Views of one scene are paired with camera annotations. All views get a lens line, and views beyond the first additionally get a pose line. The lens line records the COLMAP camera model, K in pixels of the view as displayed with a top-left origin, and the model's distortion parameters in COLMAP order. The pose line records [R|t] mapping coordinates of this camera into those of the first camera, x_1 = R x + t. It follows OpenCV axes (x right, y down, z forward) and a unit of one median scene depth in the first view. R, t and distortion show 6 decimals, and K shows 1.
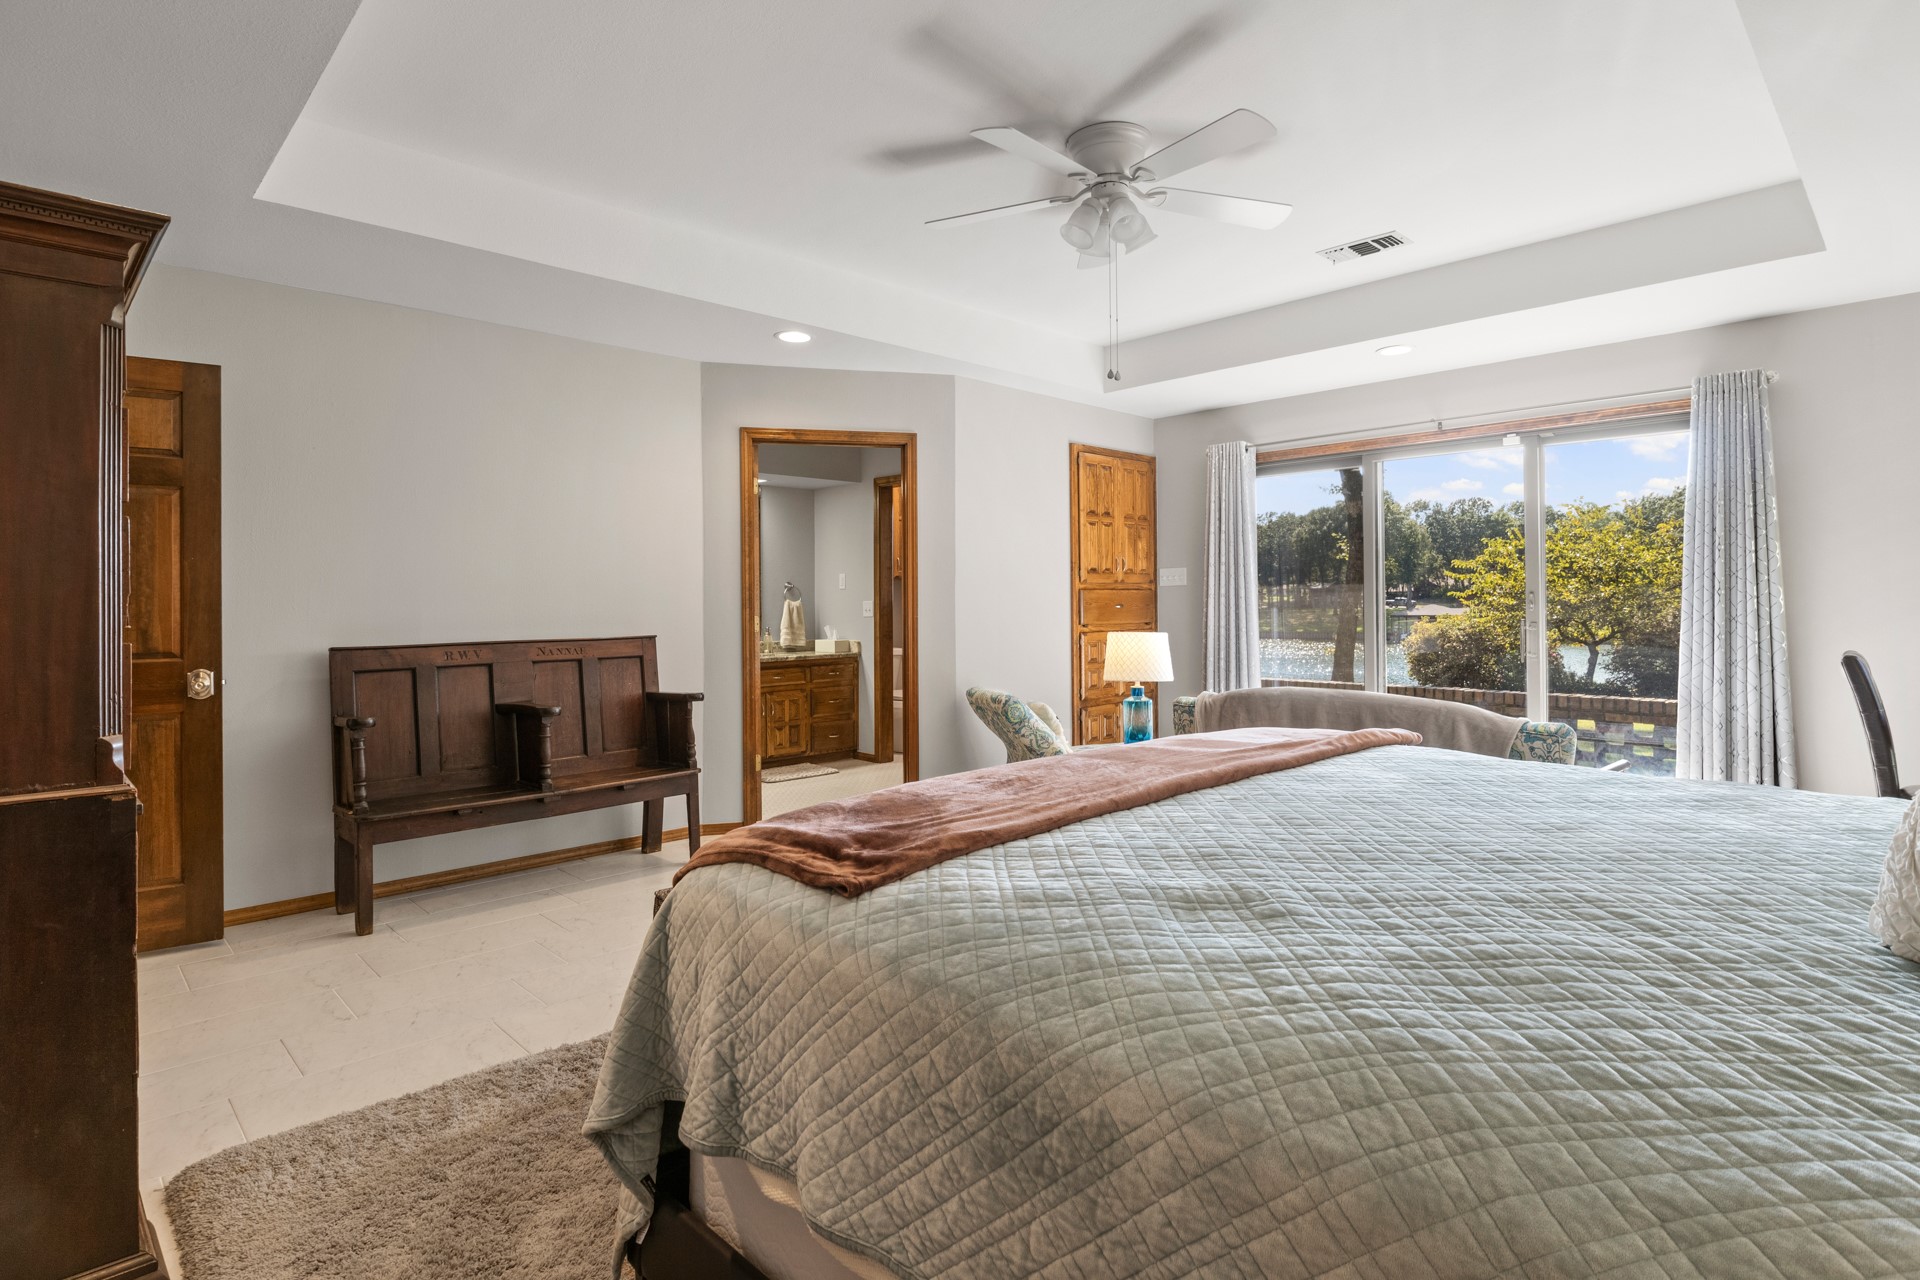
lens RADIAL K [[958.0, 0, 963.7], [0, 958.0, 626.0], [0, 0, 1]] dist [-0.005712, -0.001283]
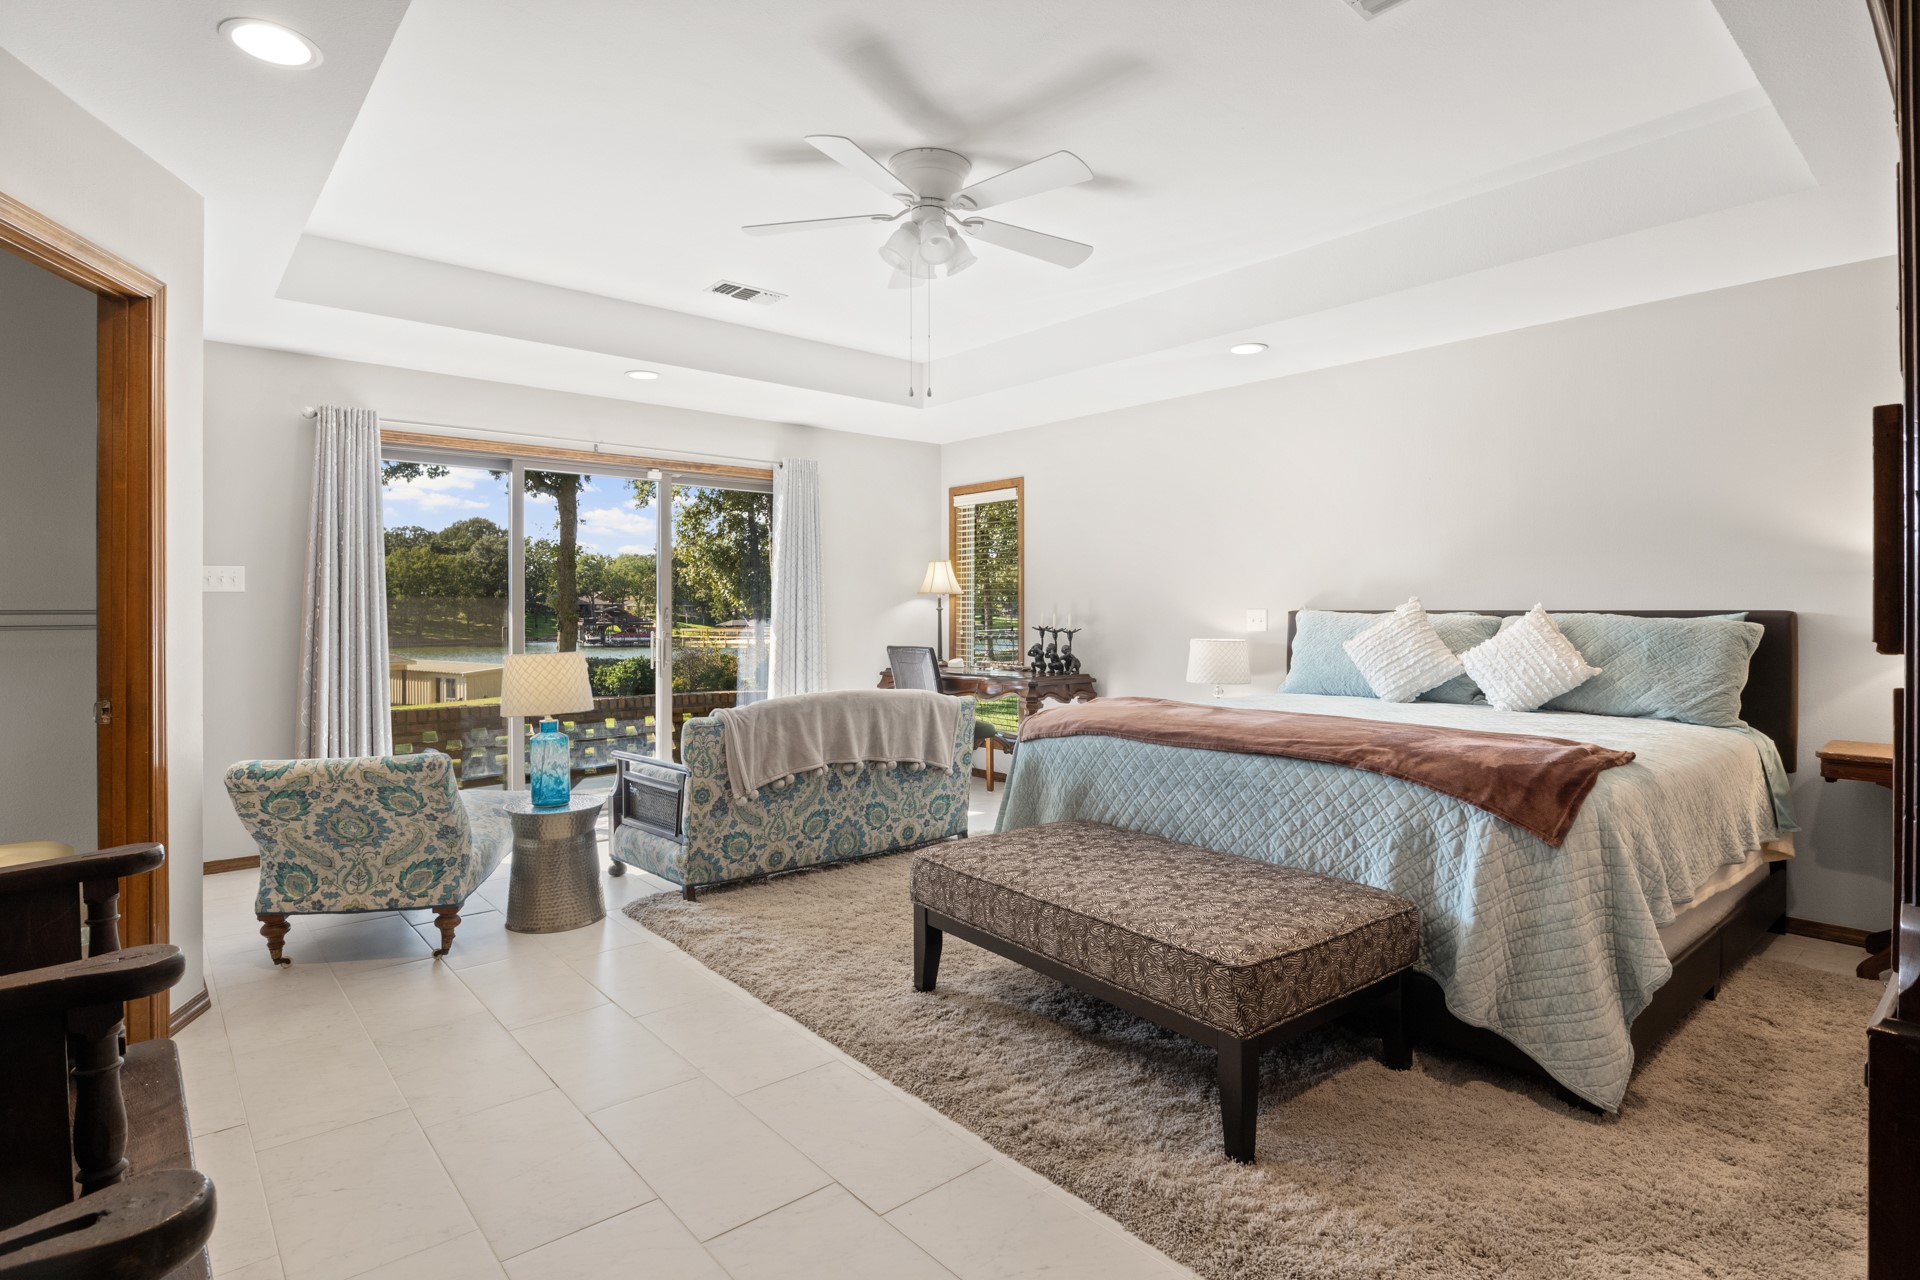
lens RADIAL K [[958.0, 0, 956.1], [0, 958.0, 626.6], [0, 0, 1]] dist [-0.005712, -0.001283]
pose [[0.075355, -0.004629, 0.997146, -0.610082], [0.025581, 0.999669, 0.002707, -0.008393], [-0.996829, 0.025304, 0.075448, 0.633856]]
